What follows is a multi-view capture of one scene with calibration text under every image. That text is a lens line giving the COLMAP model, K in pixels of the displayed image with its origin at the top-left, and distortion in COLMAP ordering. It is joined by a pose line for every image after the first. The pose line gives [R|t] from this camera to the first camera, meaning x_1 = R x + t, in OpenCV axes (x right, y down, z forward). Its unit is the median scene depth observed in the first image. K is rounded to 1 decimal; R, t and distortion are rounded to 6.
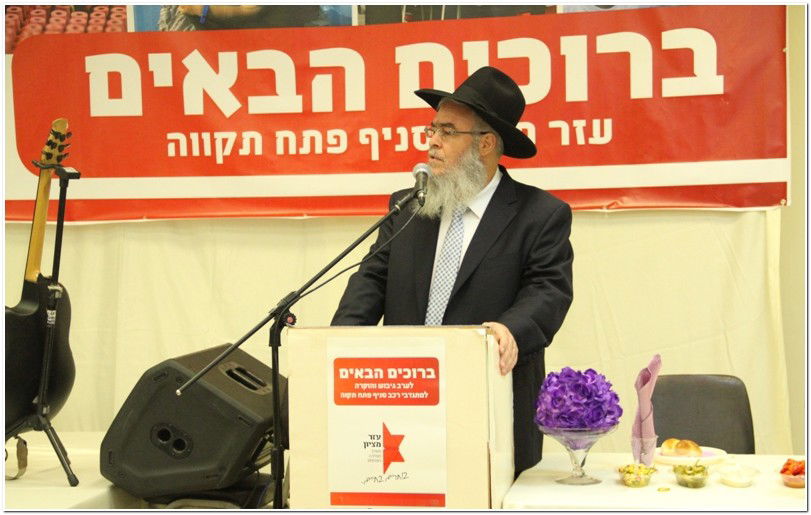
lens RADIAL K [[1678.7, 0, 409.6], [0, 1678.7, 260.3], [0, 0, 1]] dist [0.565036, 0.000000]
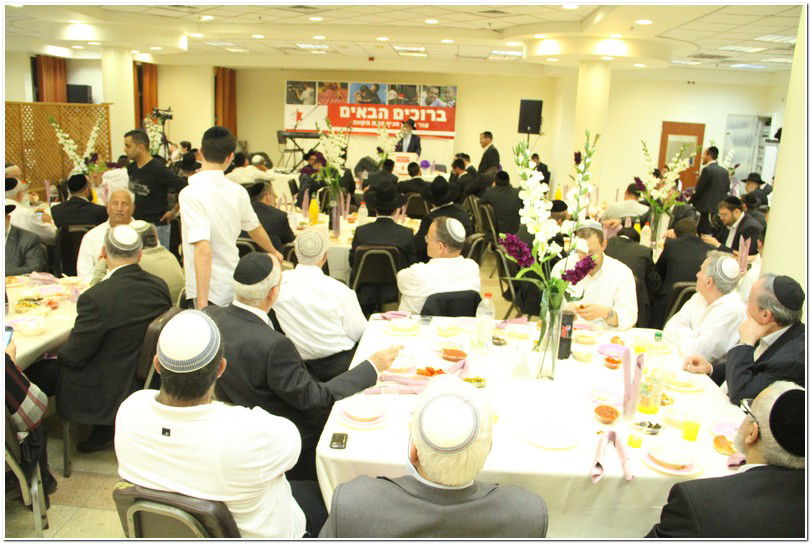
lens RADIAL K [[666.1, 0, 407.6], [0, 666.1, 268.6], [0, 0, 1]] dist [-0.081627, 0.015048]
pose [[0.994659, 0.043628, 0.093546, -0.157581], [-0.059709, 0.982456, 0.176676, 0.012688], [-0.084197, -0.181317, 0.979814, -1.445046]]
